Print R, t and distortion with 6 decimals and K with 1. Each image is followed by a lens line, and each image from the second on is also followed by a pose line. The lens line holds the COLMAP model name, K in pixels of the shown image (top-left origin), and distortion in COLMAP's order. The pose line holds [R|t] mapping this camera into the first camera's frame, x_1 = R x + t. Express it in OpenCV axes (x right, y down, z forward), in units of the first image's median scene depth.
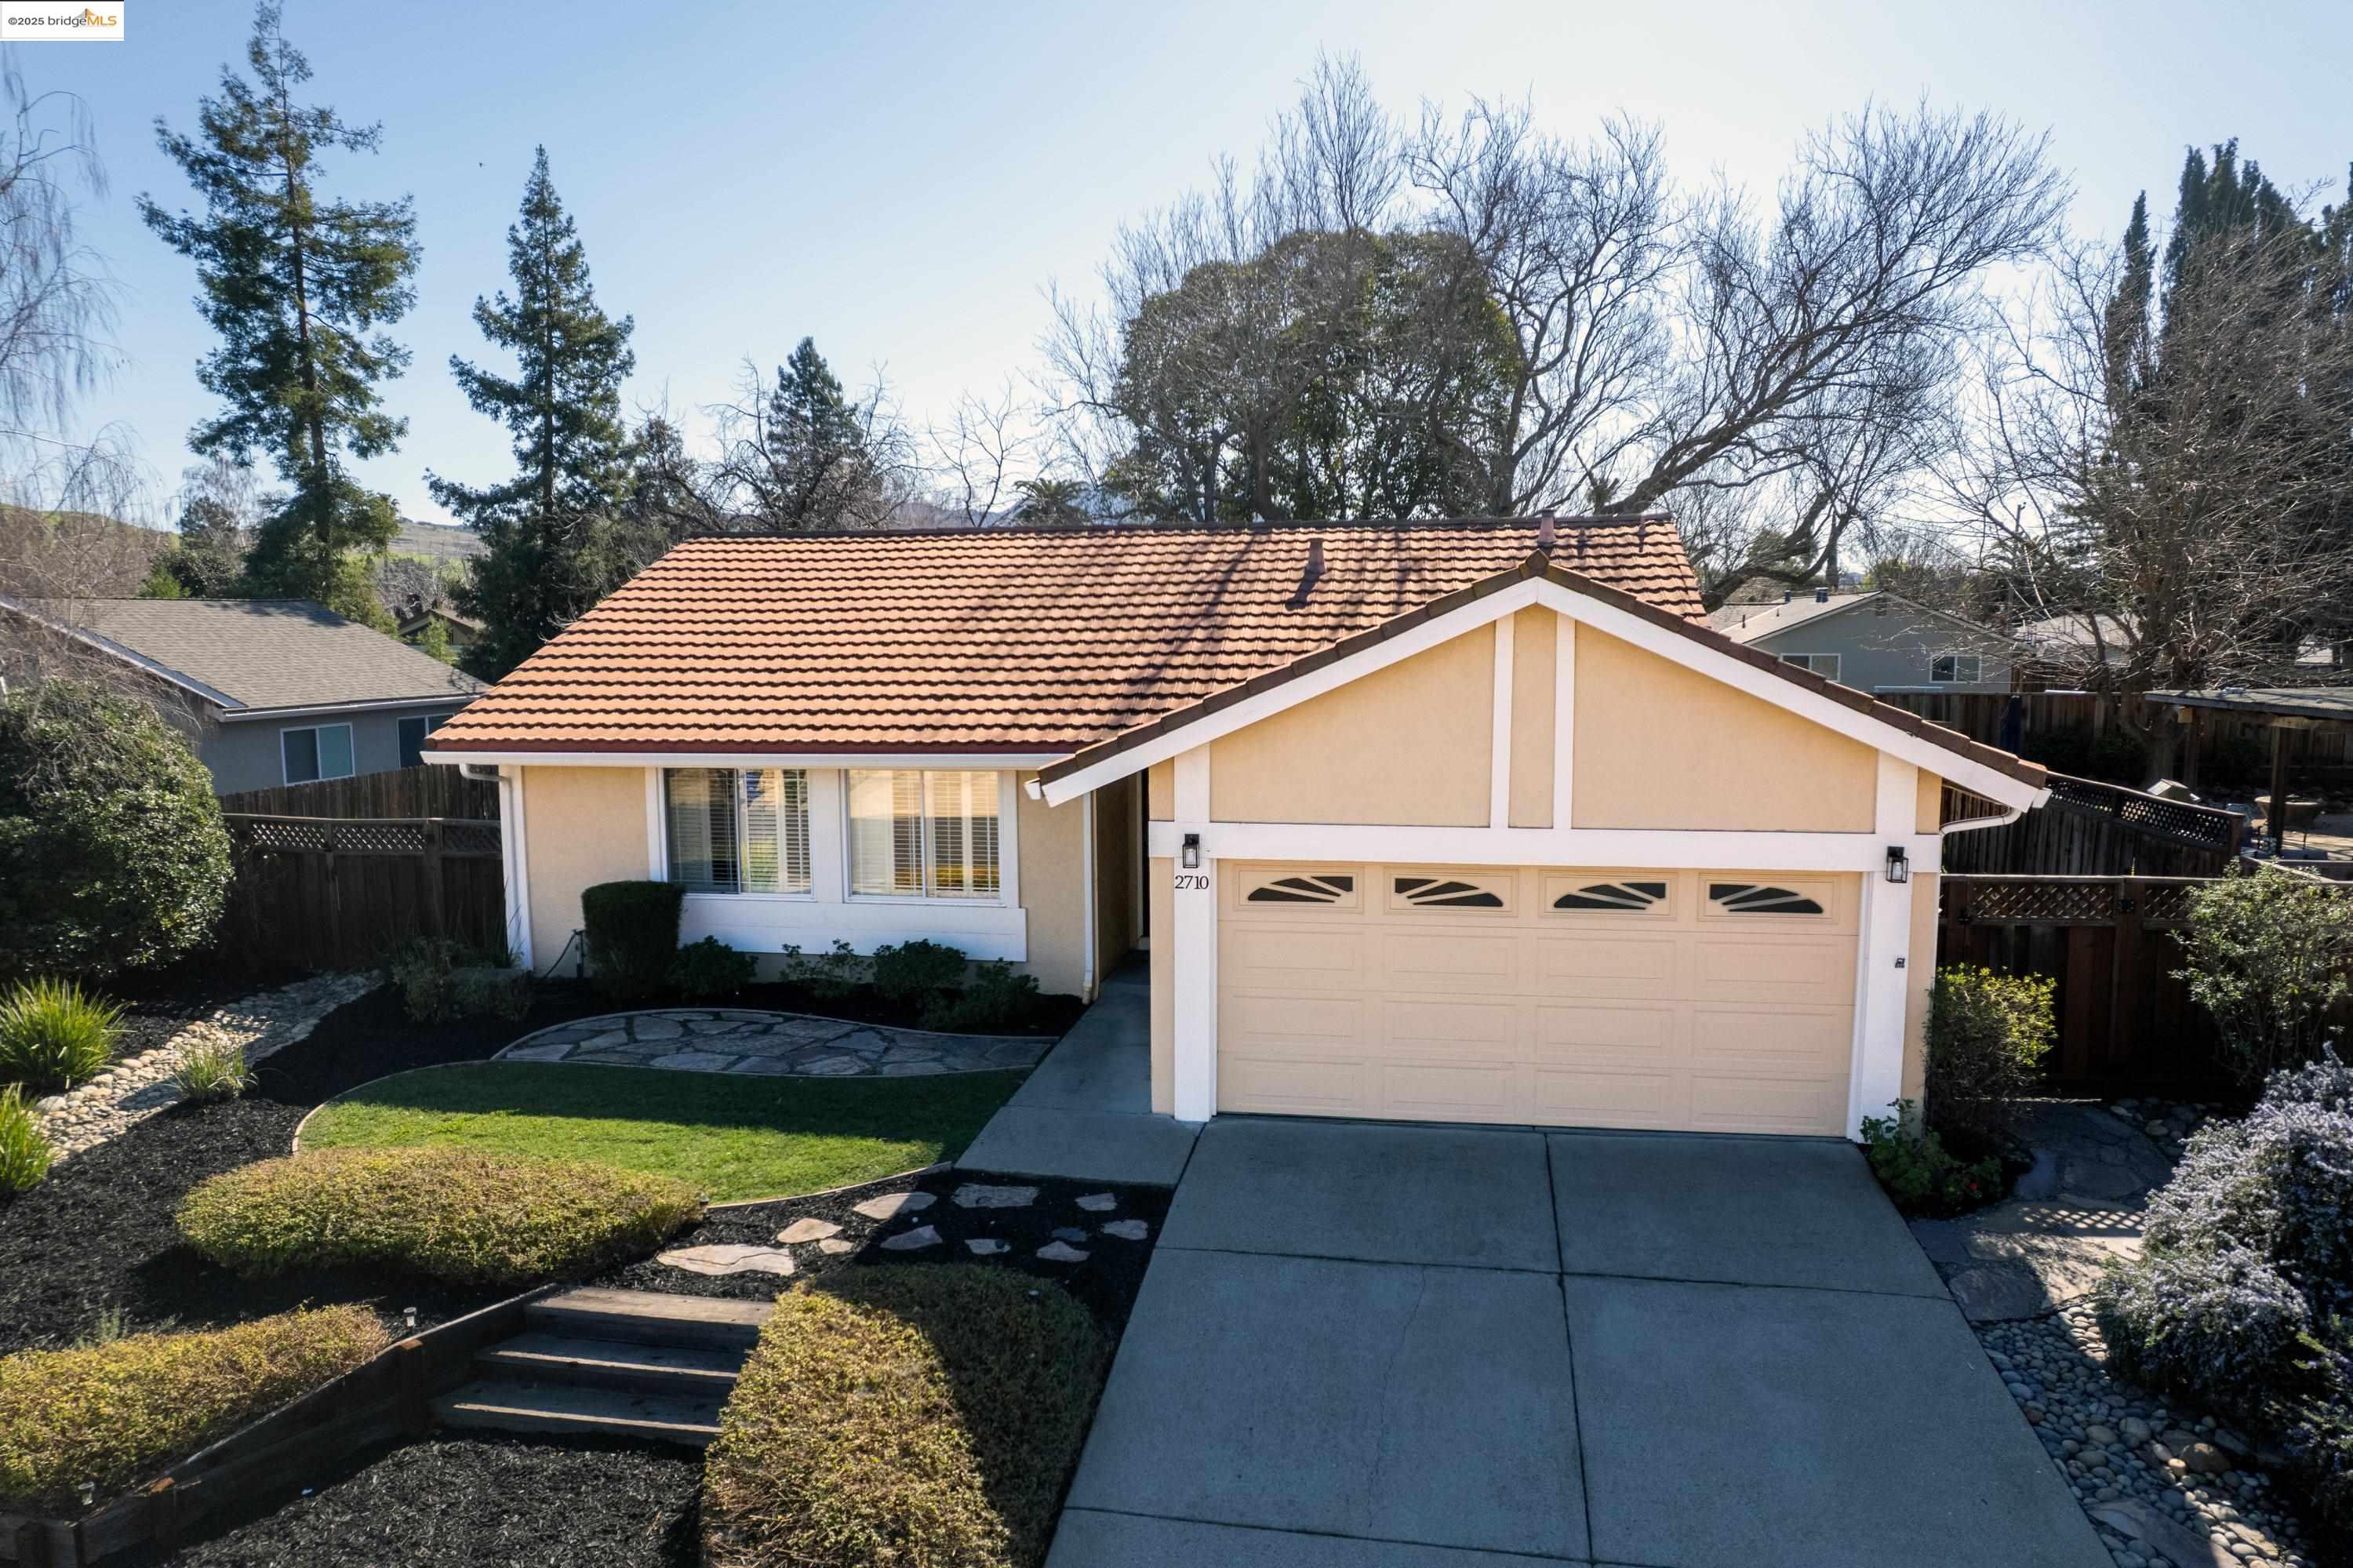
lens RADIAL K [[1511.4, 0, 1187.2], [0, 1511.4, 840.8], [0, 0, 1]] dist [-0.072846, 0.060341]
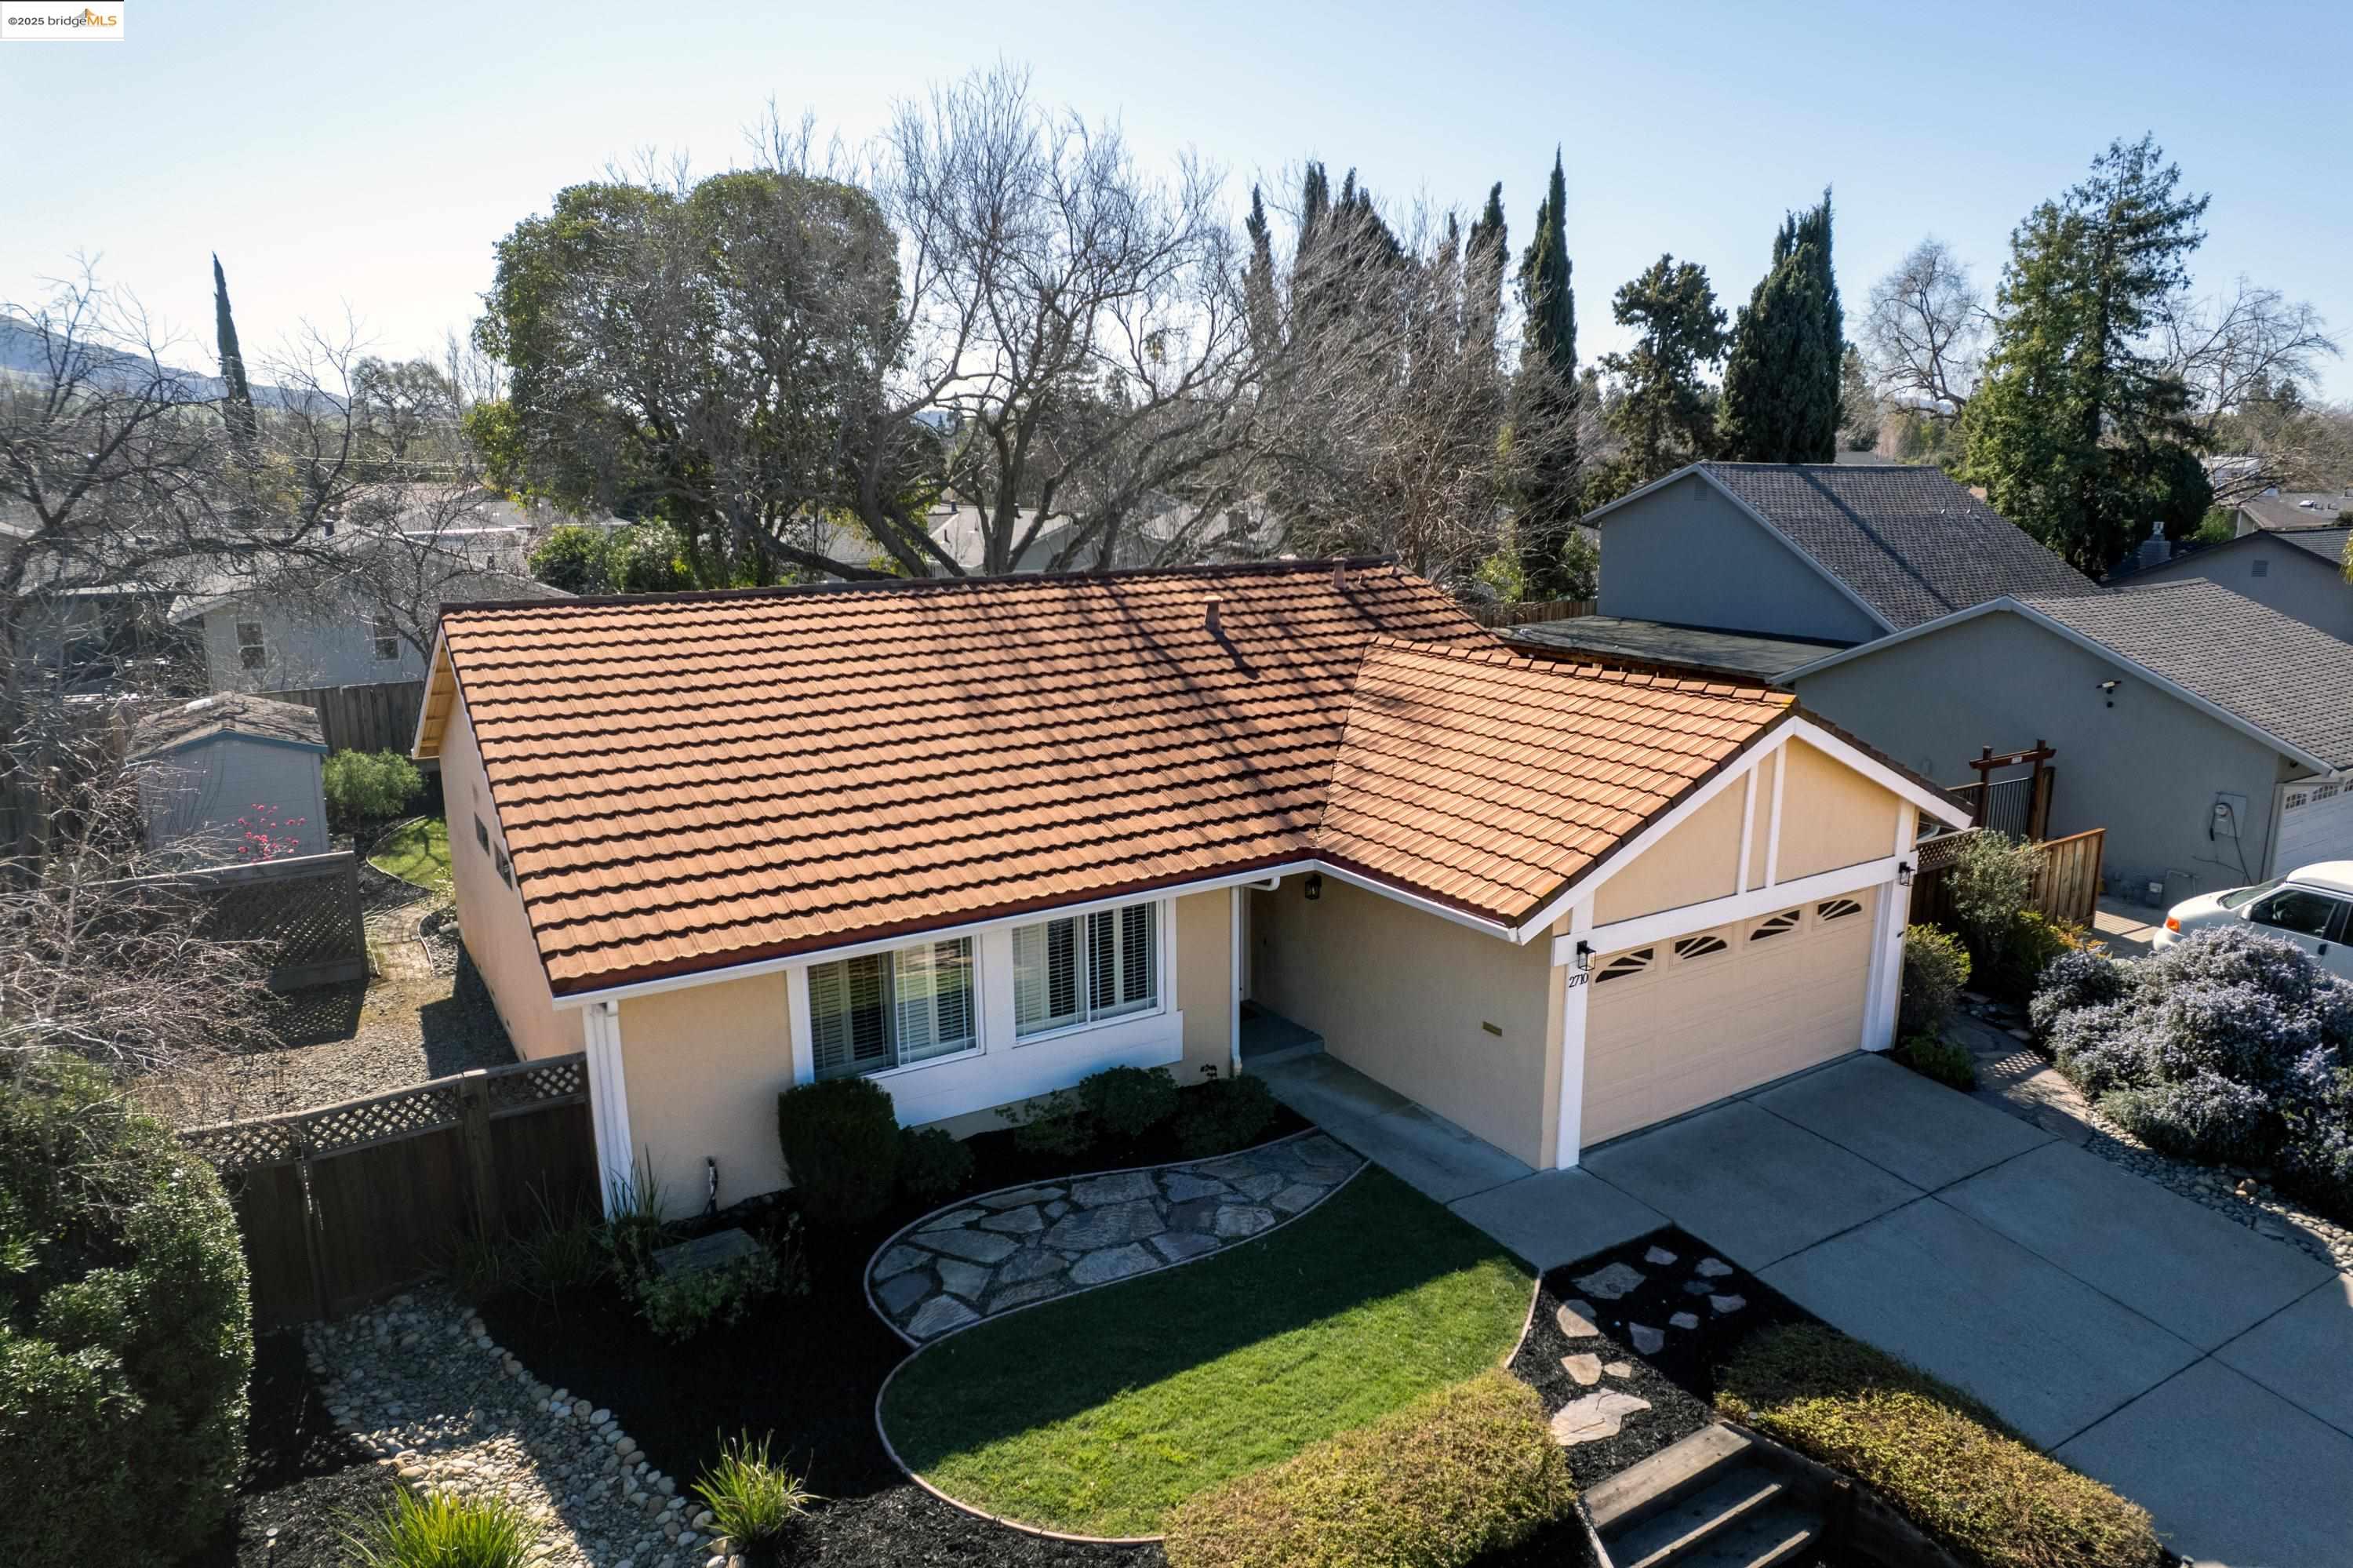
lens RADIAL K [[1511.4, 0, 1187.2], [0, 1511.4, 840.8], [0, 0, 1]] dist [-0.072846, 0.060341]
pose [[0.743847, -0.161349, 0.648582, -1.000911], [0.093796, 0.986020, 0.137721, -0.279717], [-0.661736, -0.041609, 0.748581, 0.314411]]
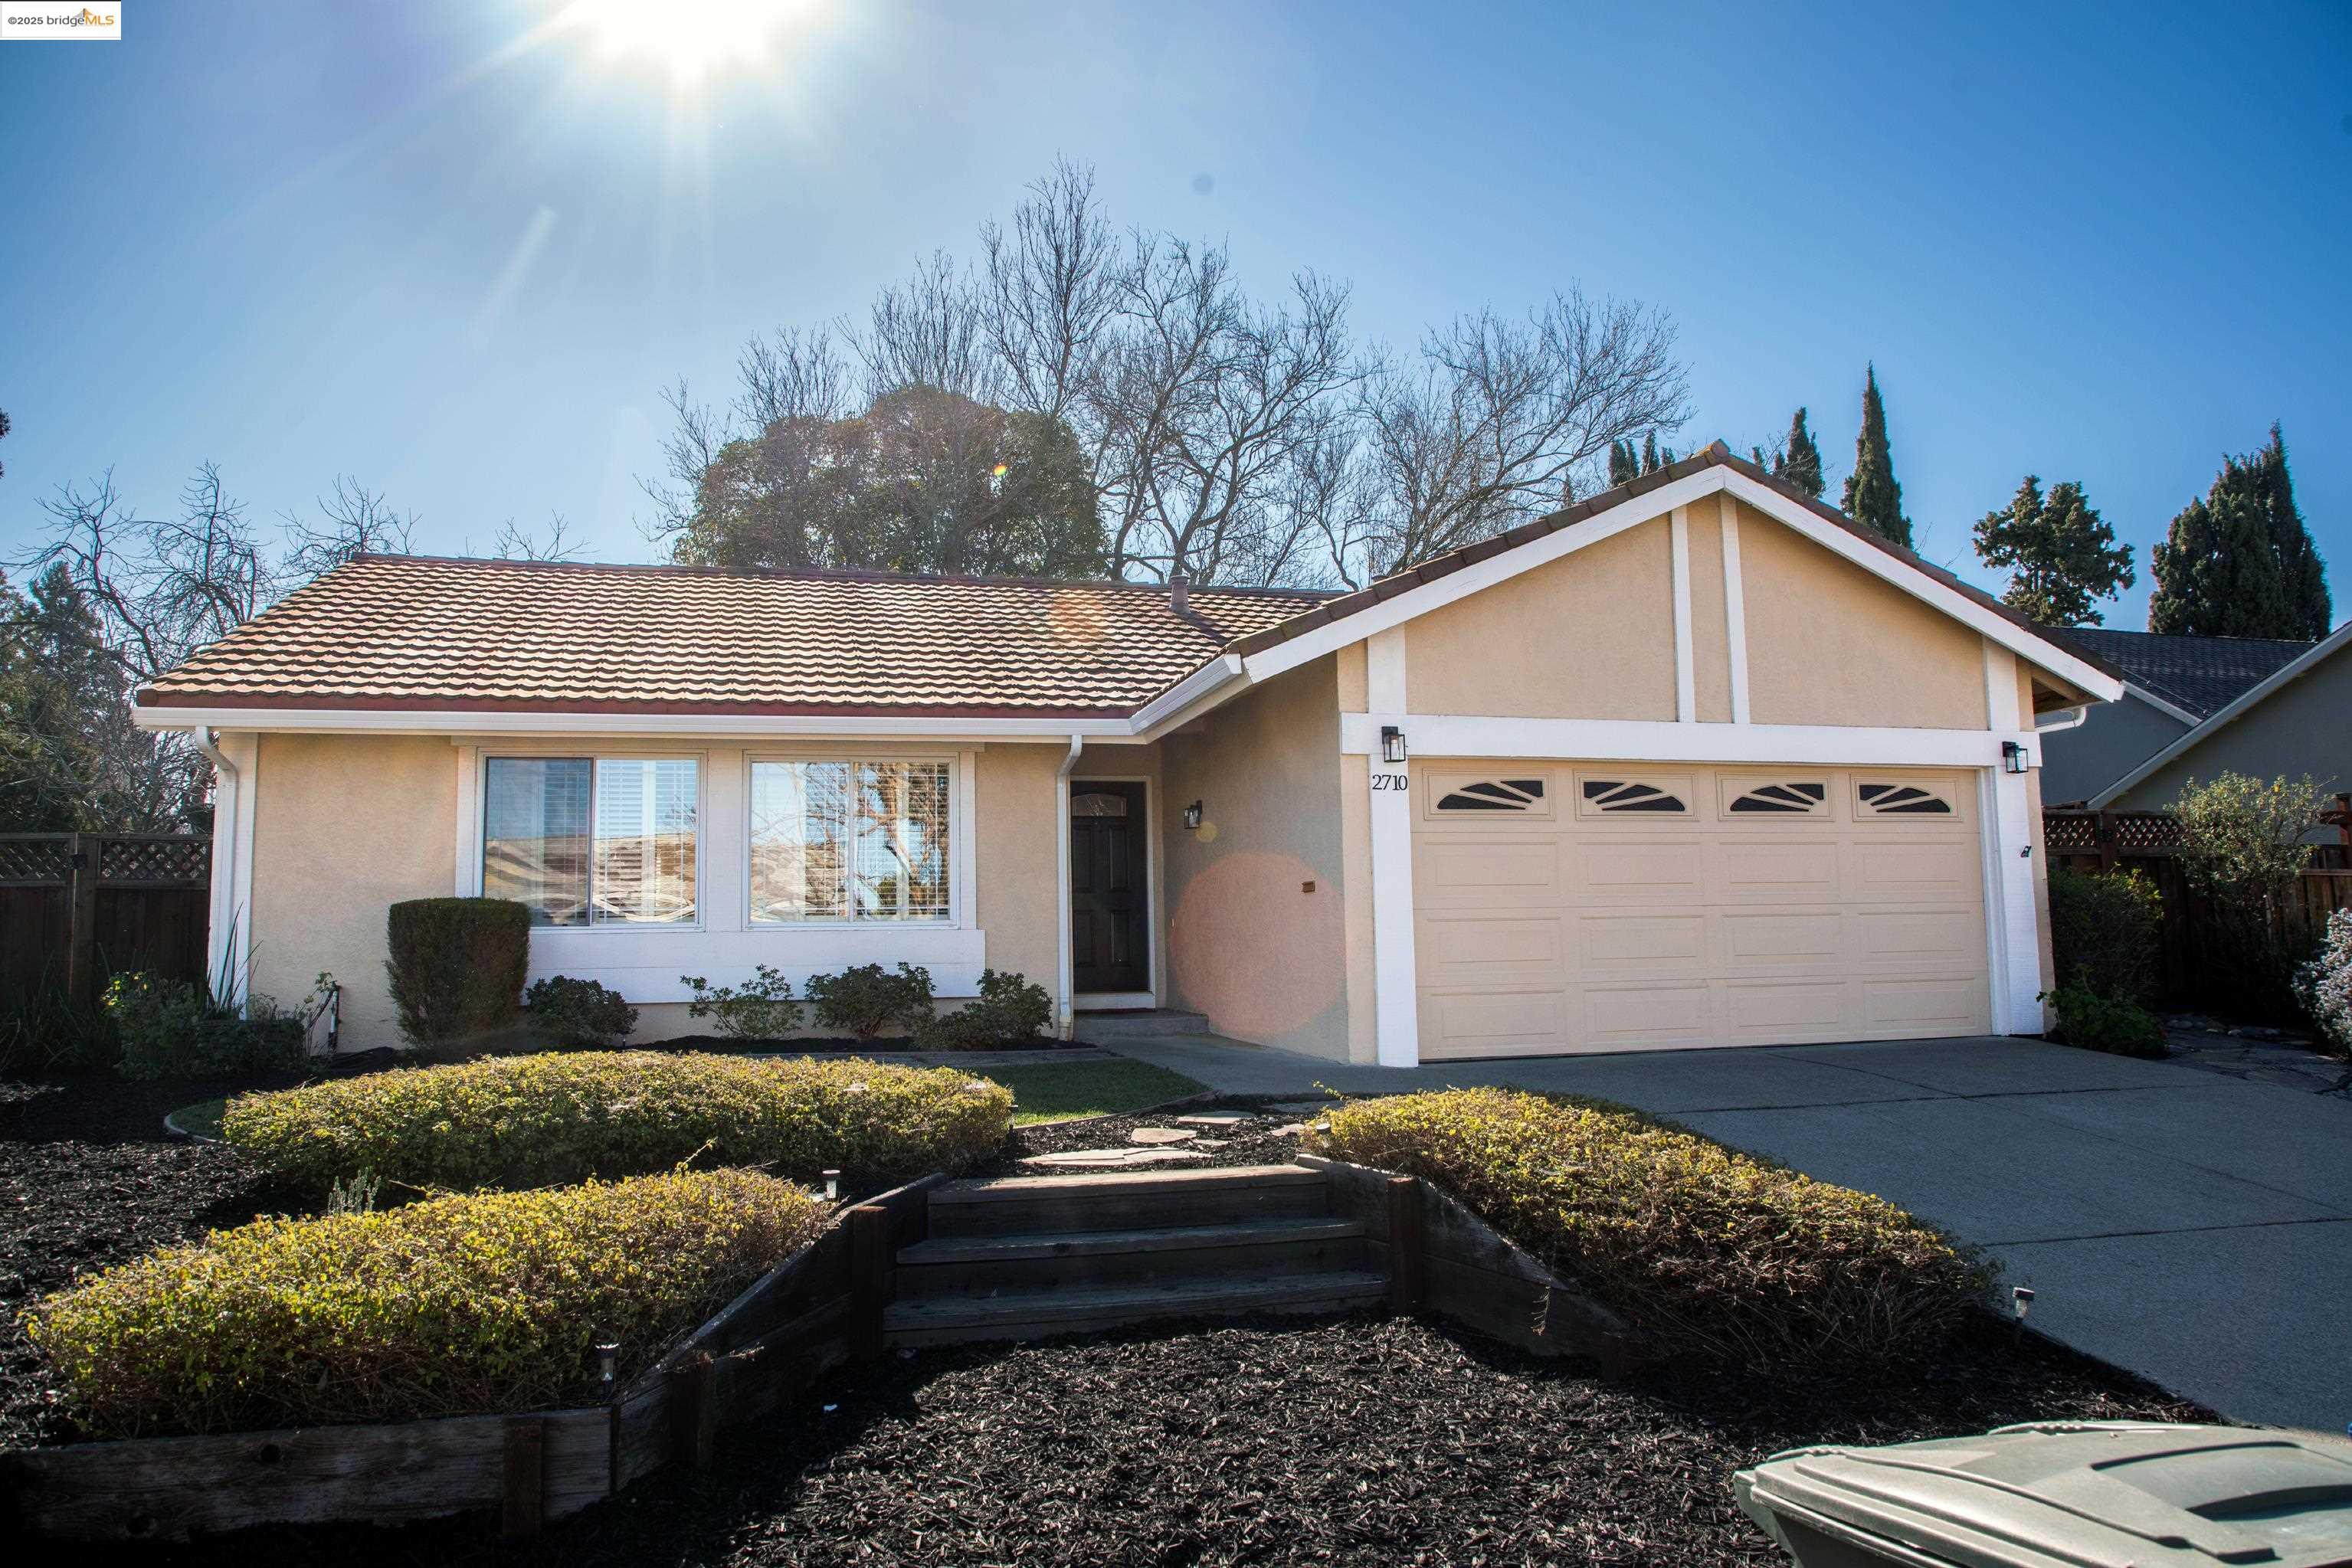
lens RADIAL K [[1628.2, 0, 1178.9], [0, 1628.2, 817.1], [0, 0, 1]] dist [-0.069264, 0.046712]
pose [[0.911704, 0.023110, 0.410198, -0.498431], [0.071513, 0.974249, -0.213832, 0.241788], [-0.404577, 0.224286, 0.886574, 0.221219]]
